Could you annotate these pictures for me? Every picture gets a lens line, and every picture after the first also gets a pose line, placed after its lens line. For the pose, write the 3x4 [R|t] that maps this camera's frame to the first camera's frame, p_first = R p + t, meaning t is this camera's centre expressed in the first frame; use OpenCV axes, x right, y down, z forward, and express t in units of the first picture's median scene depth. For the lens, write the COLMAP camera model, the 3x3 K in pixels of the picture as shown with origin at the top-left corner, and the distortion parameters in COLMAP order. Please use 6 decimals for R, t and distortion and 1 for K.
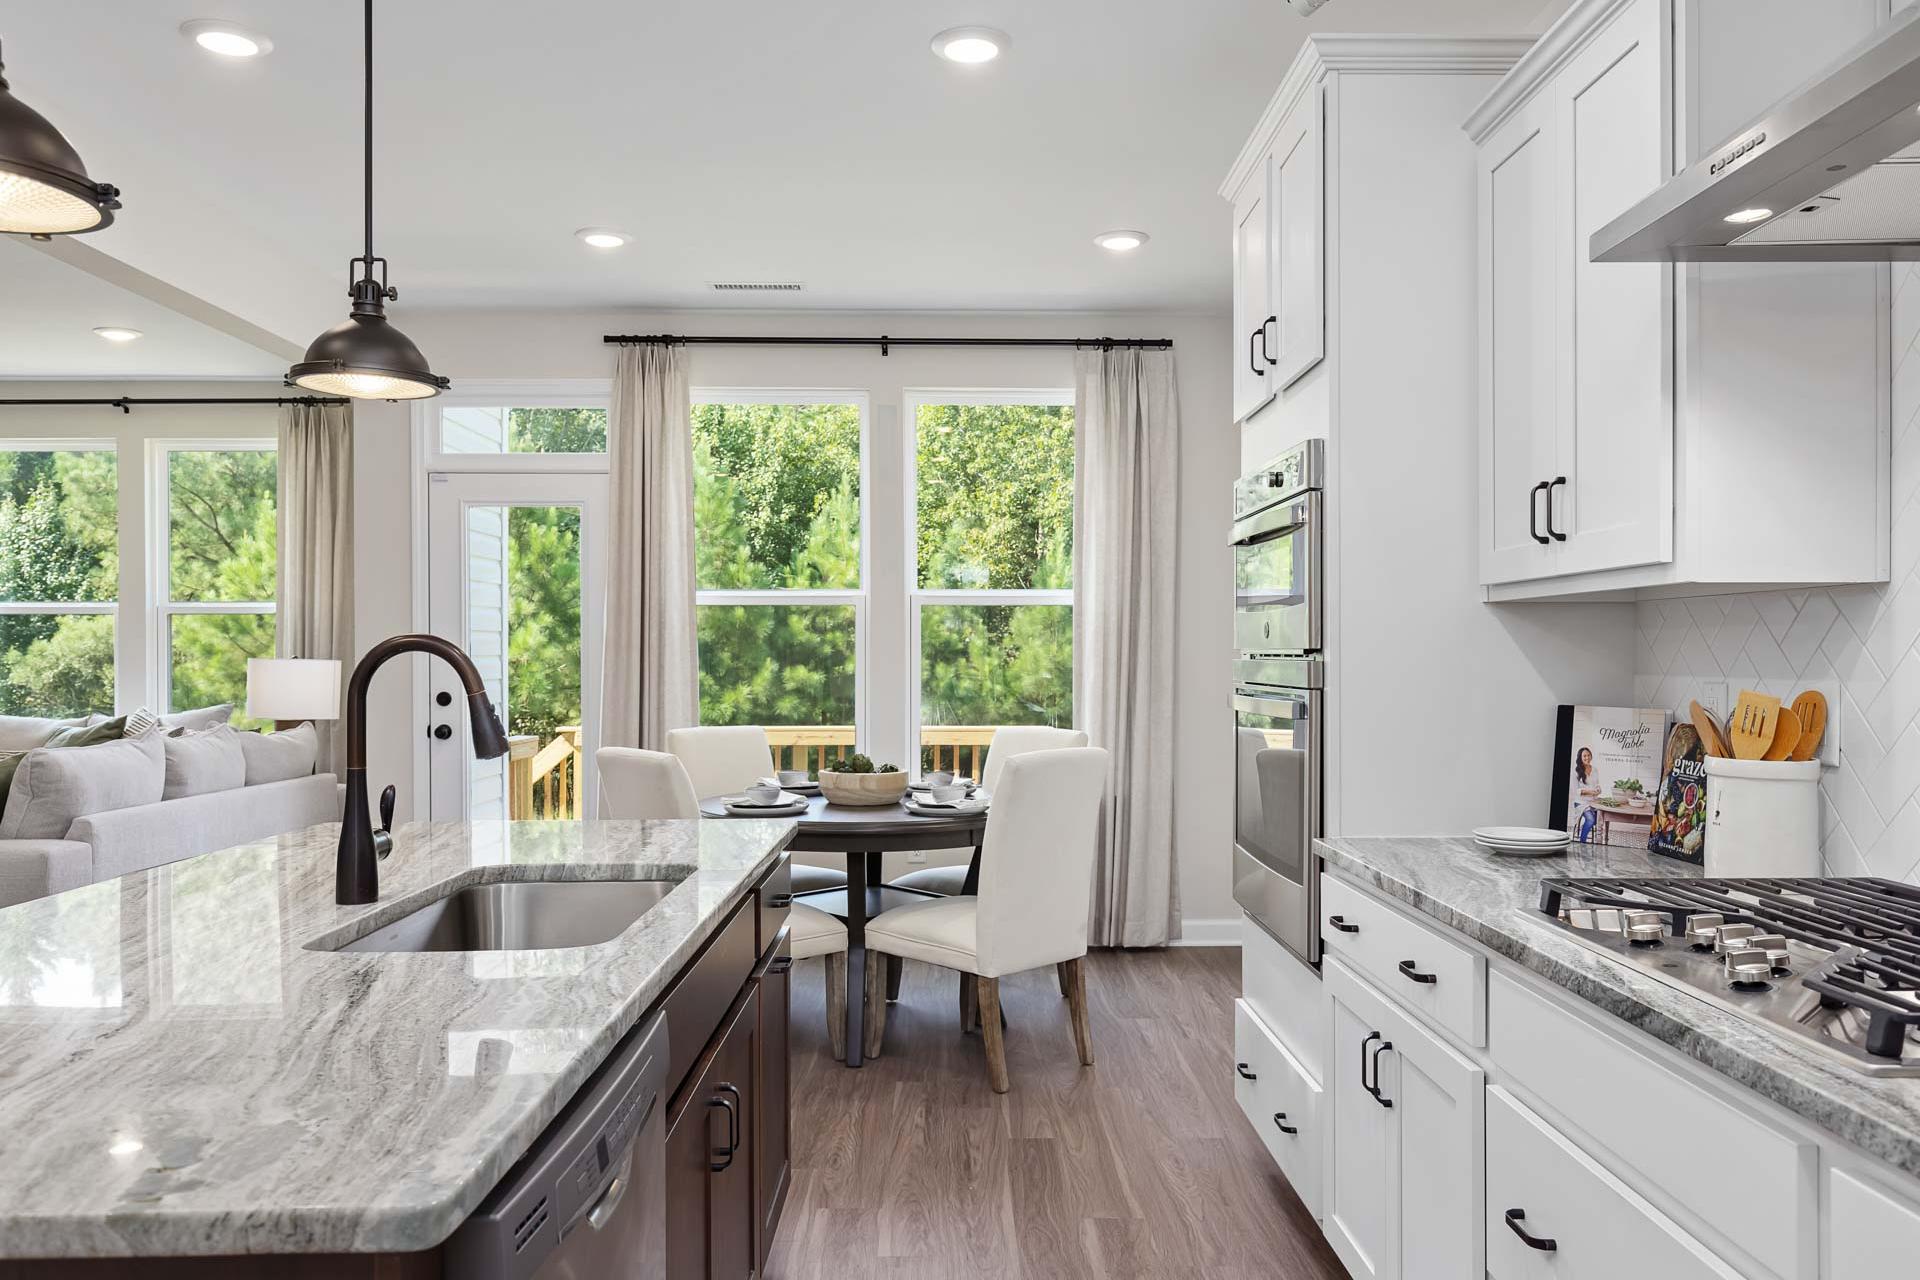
lens RADIAL K [[1420.6, 0, 965.7], [0, 1420.6, 653.0], [0, 0, 1]] dist [0.004018, -0.000170]
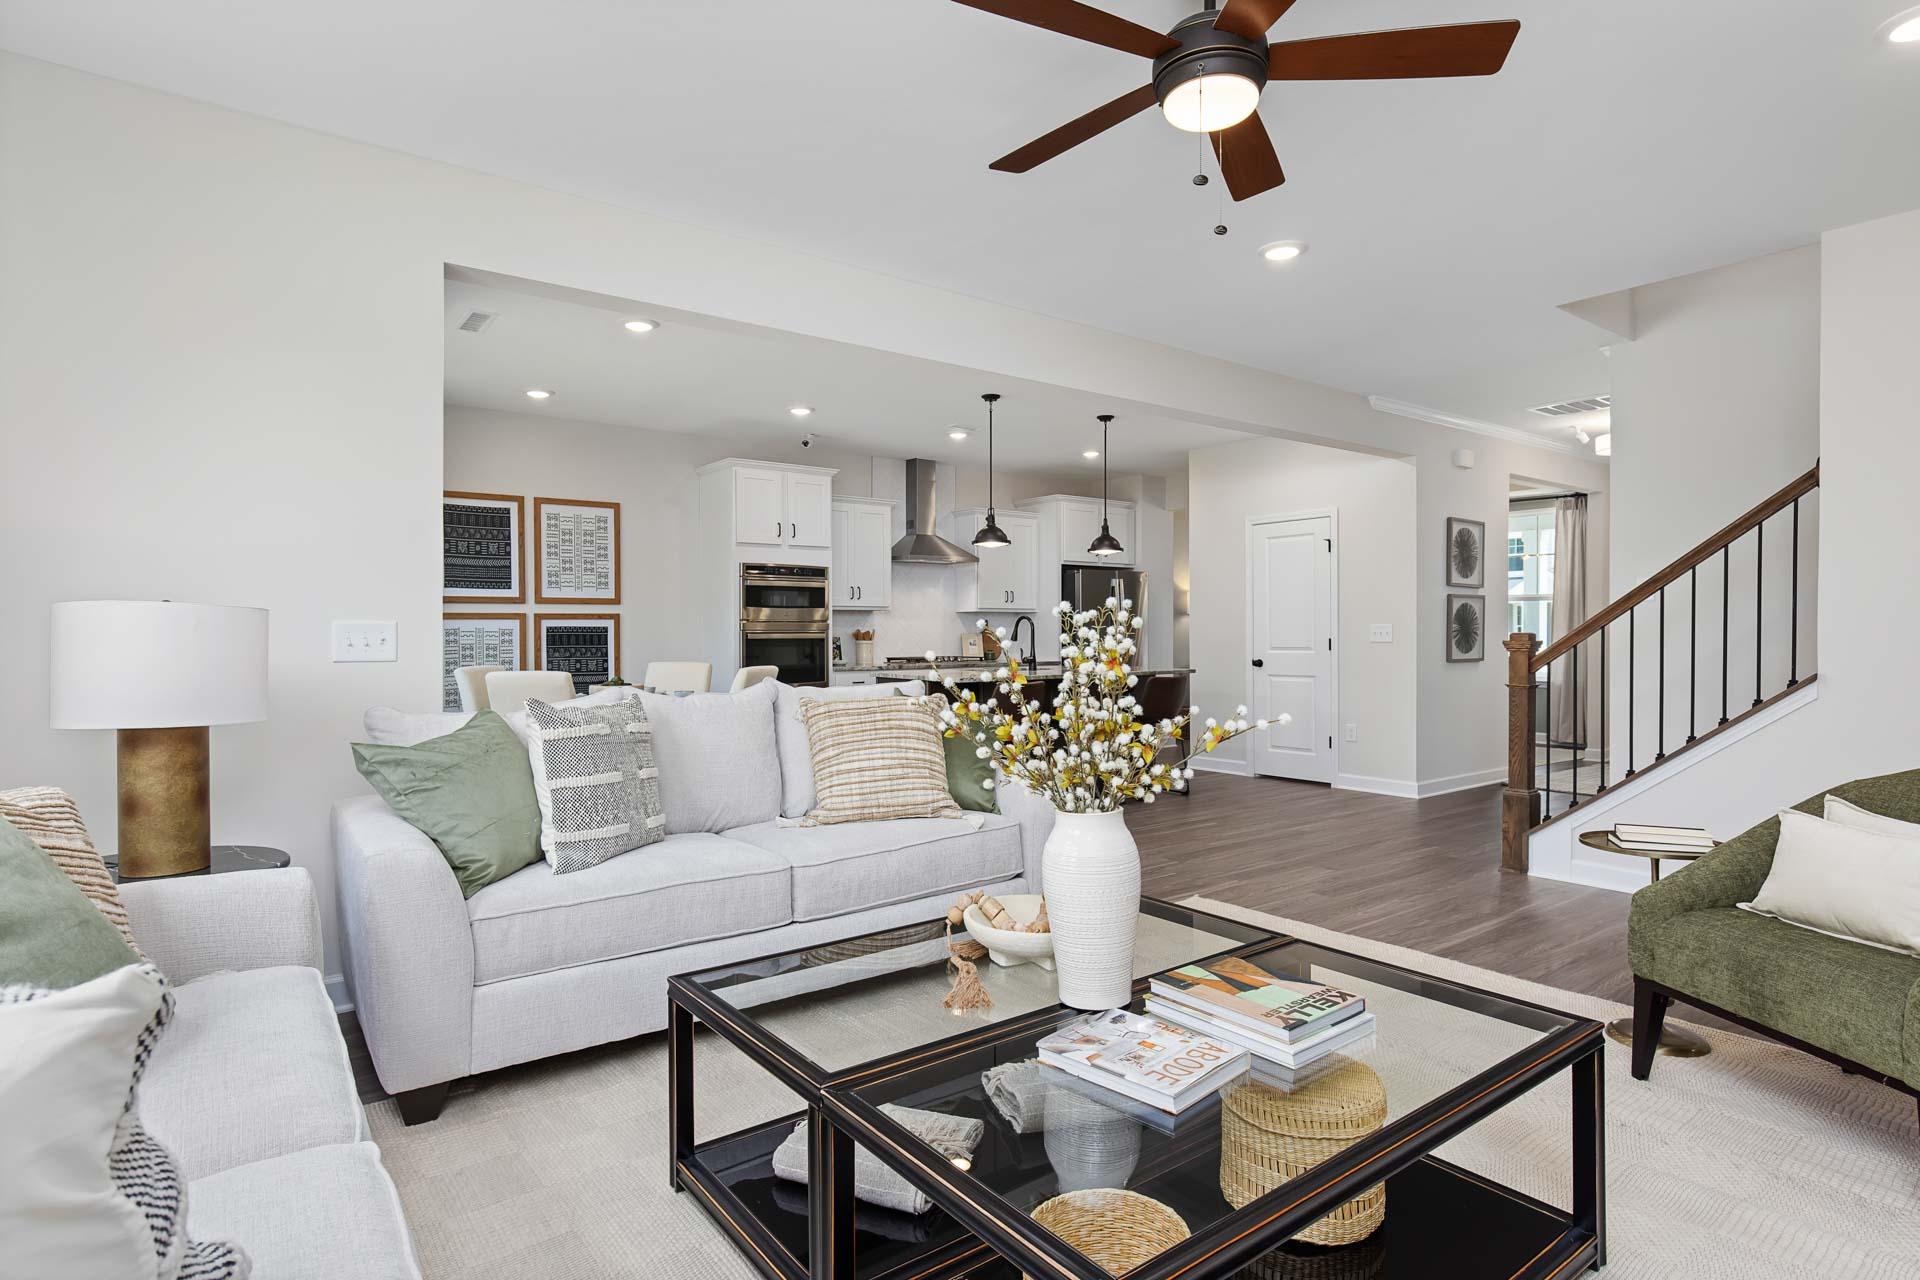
lens RADIAL K [[1013.1, 0, 967.3], [0, 1013.1, 633.5], [0, 0, 1]] dist [-0.000283, -0.000248]
pose [[-0.597309, 0.000693, 0.802011, -1.270798], [0.001787, 0.999998, 0.000466, 0.019140], [-0.802009, 0.001712, -0.597309, 1.345878]]
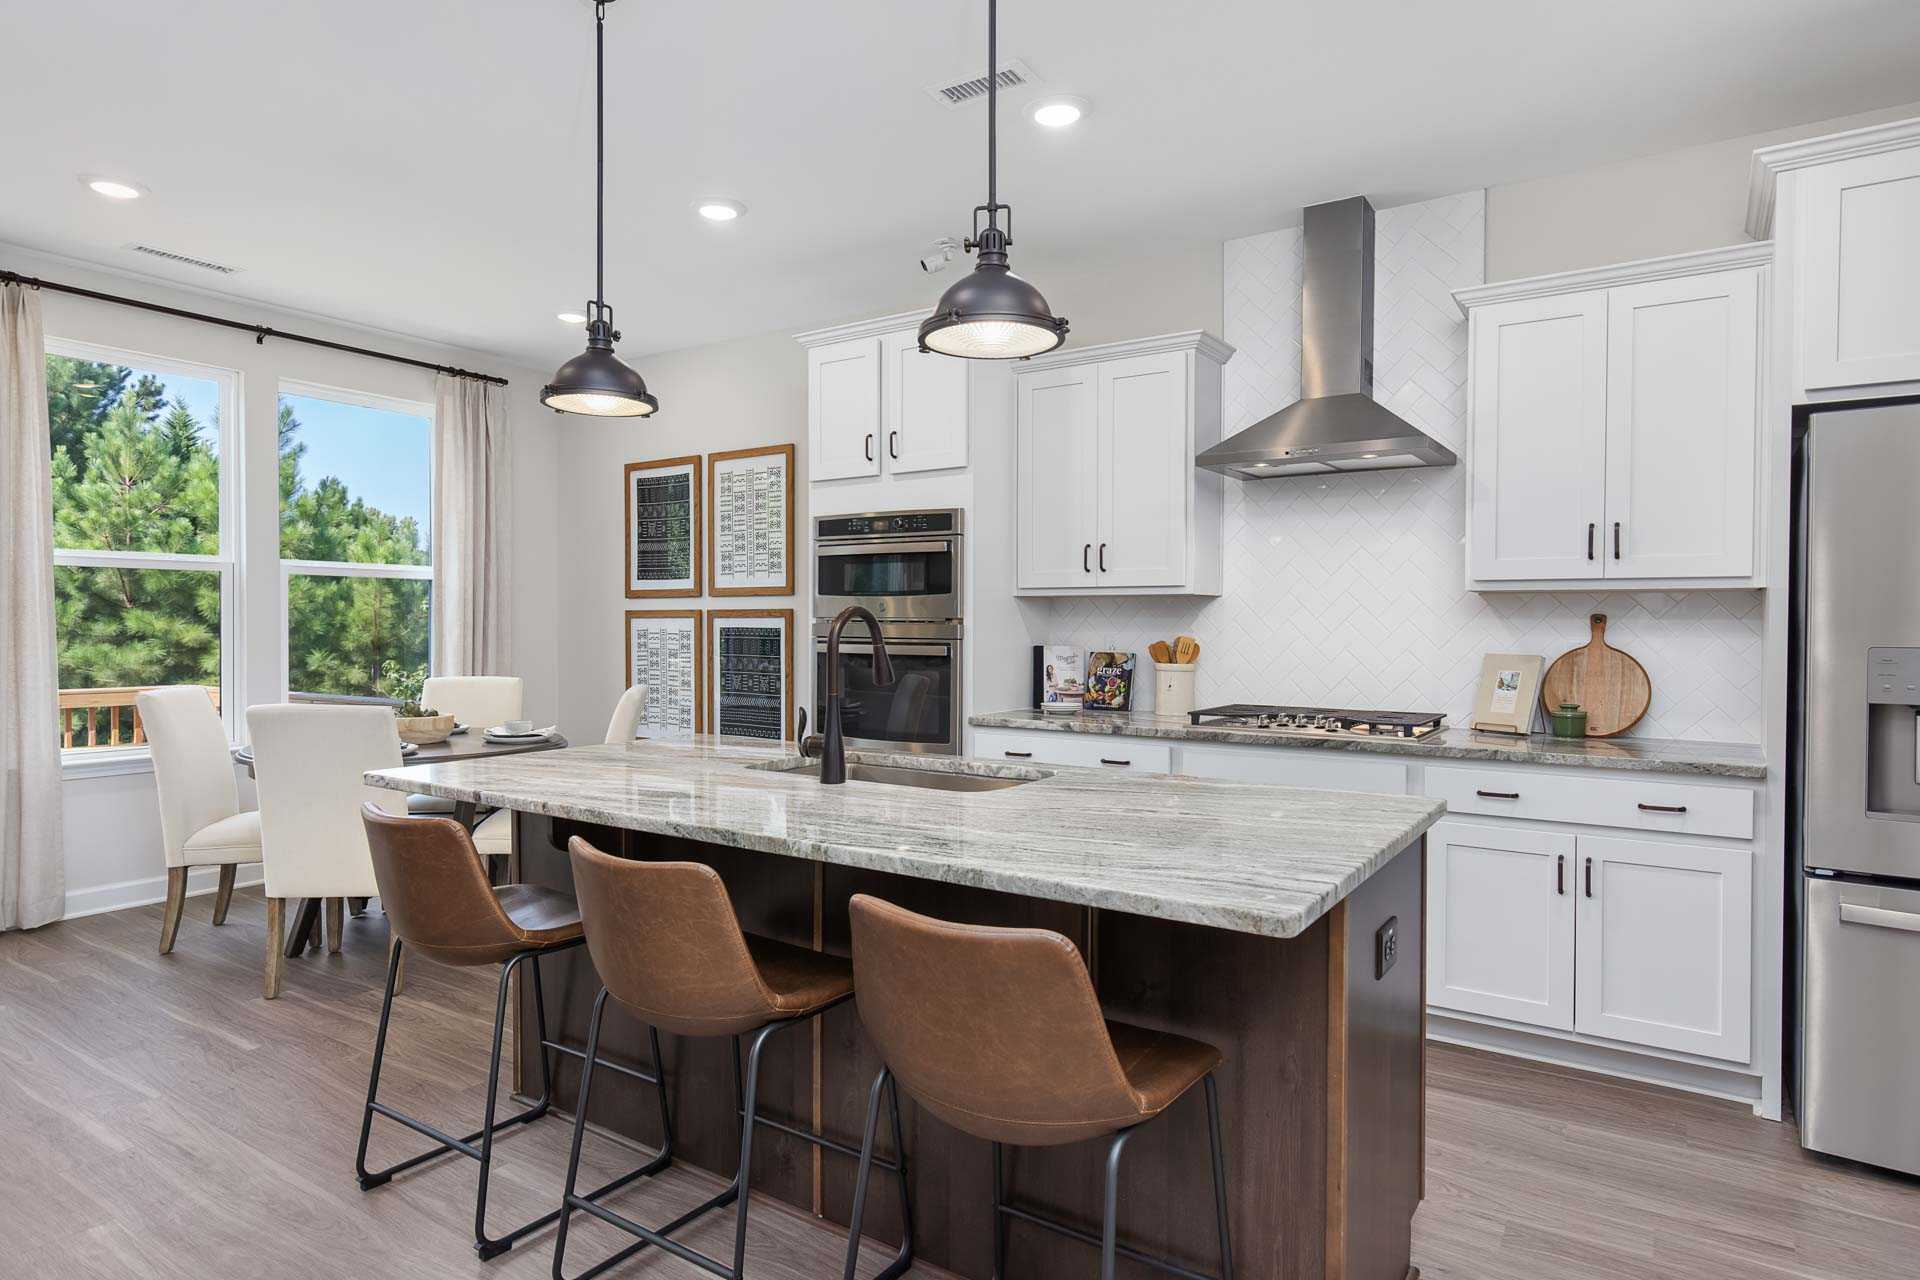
lens RADIAL K [[1077.9, 0, 966.3], [0, 1077.9, 639.5], [0, 0, 1]] dist [0.006479, 0.000702]
pose [[0.568896, -0.010407, 0.822343, -0.535105], [-0.005622, 0.999847, 0.016543, 0.001069], [-0.822390, -0.014034, 0.568751, 0.097374]]
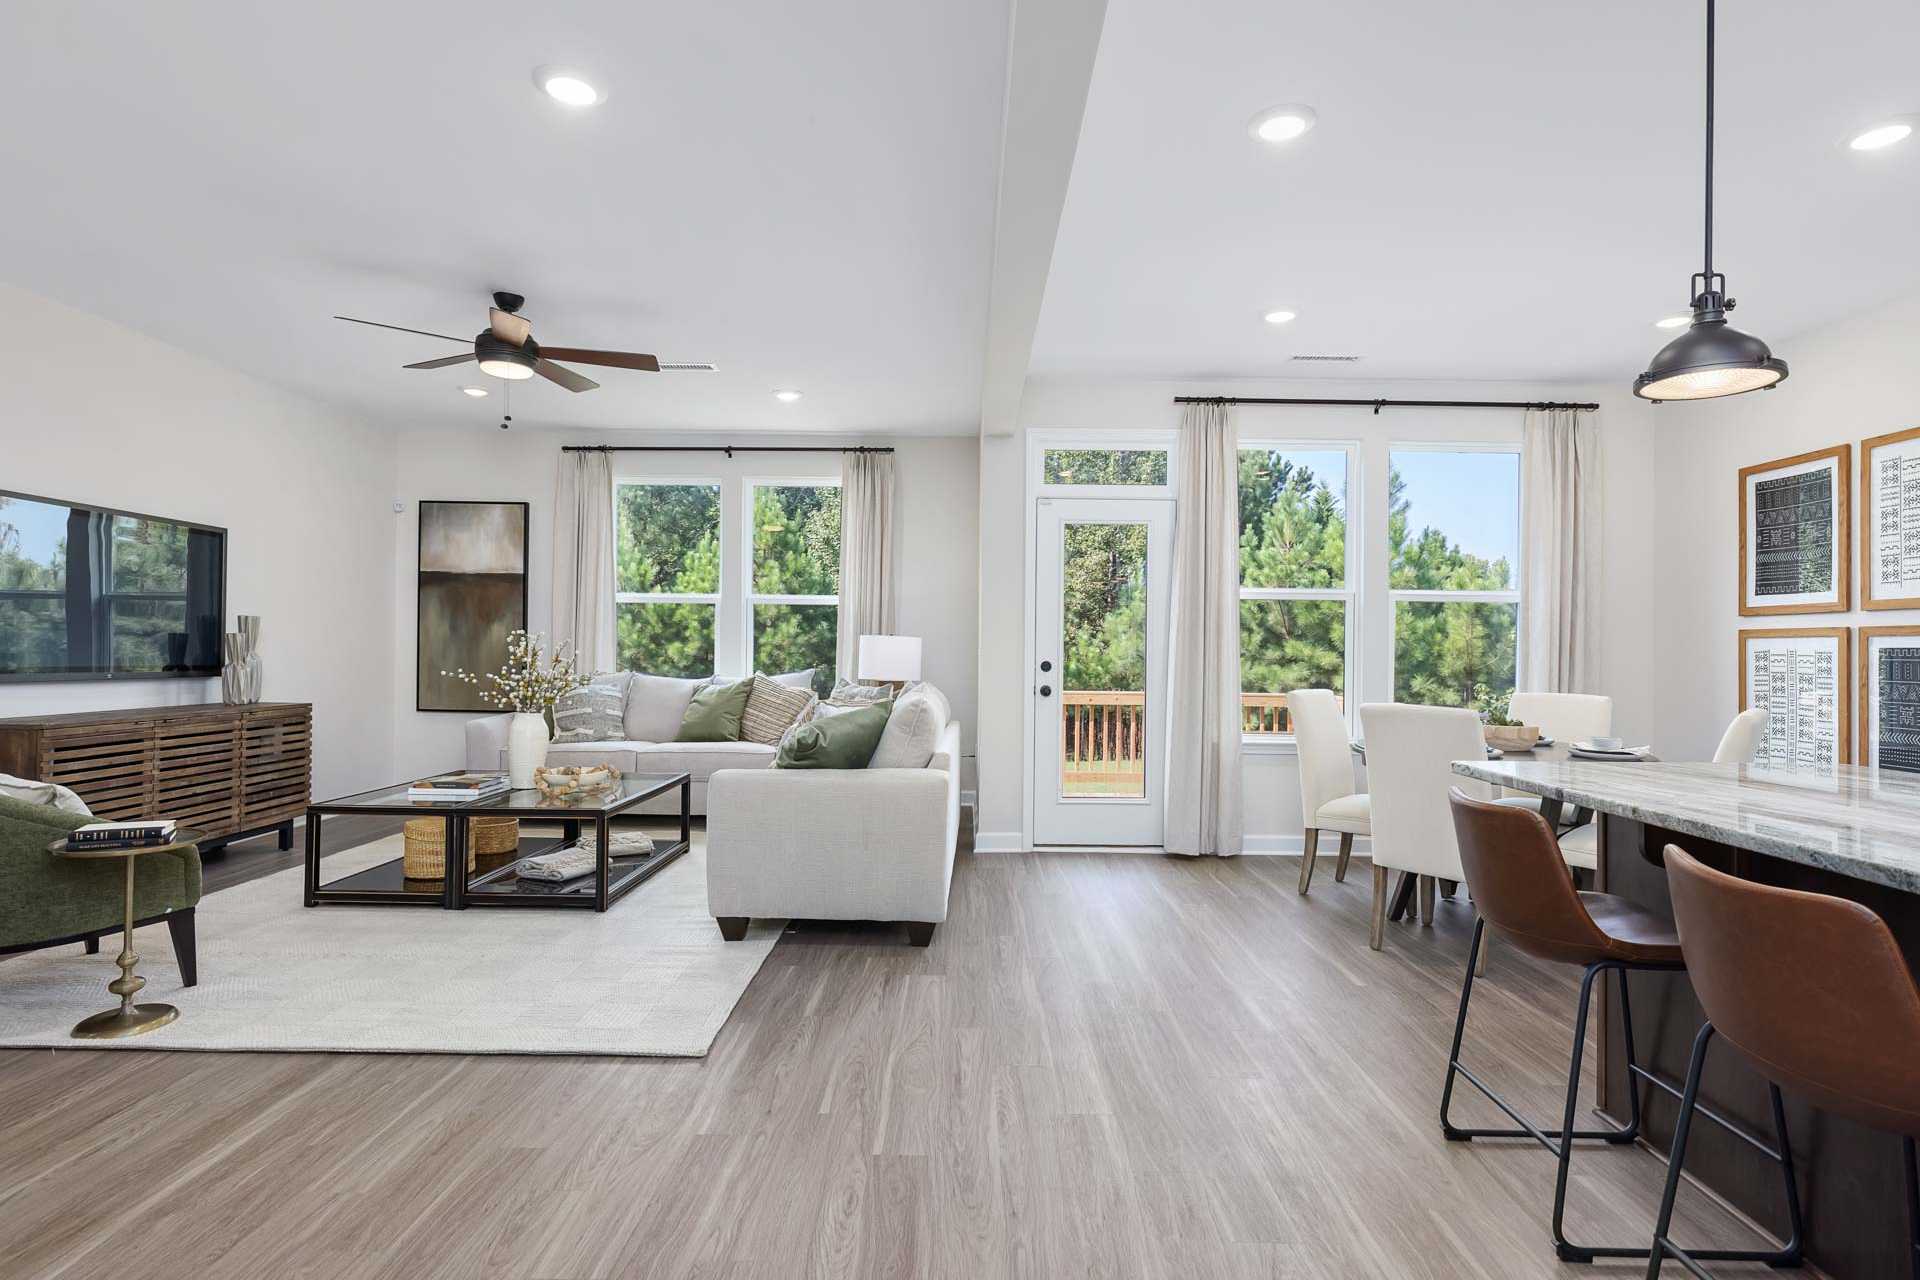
lens RADIAL K [[960.4, 0, 963.0], [0, 960.4, 639.4], [0, 0, 1]] dist [0.000322, -0.001812]
pose [[0.999728, 0.012455, -0.019696, -0.525226], [-0.012578, 0.999902, -0.006135, 0.016293], [0.019617, 0.006381, 0.999787, 0.111096]]
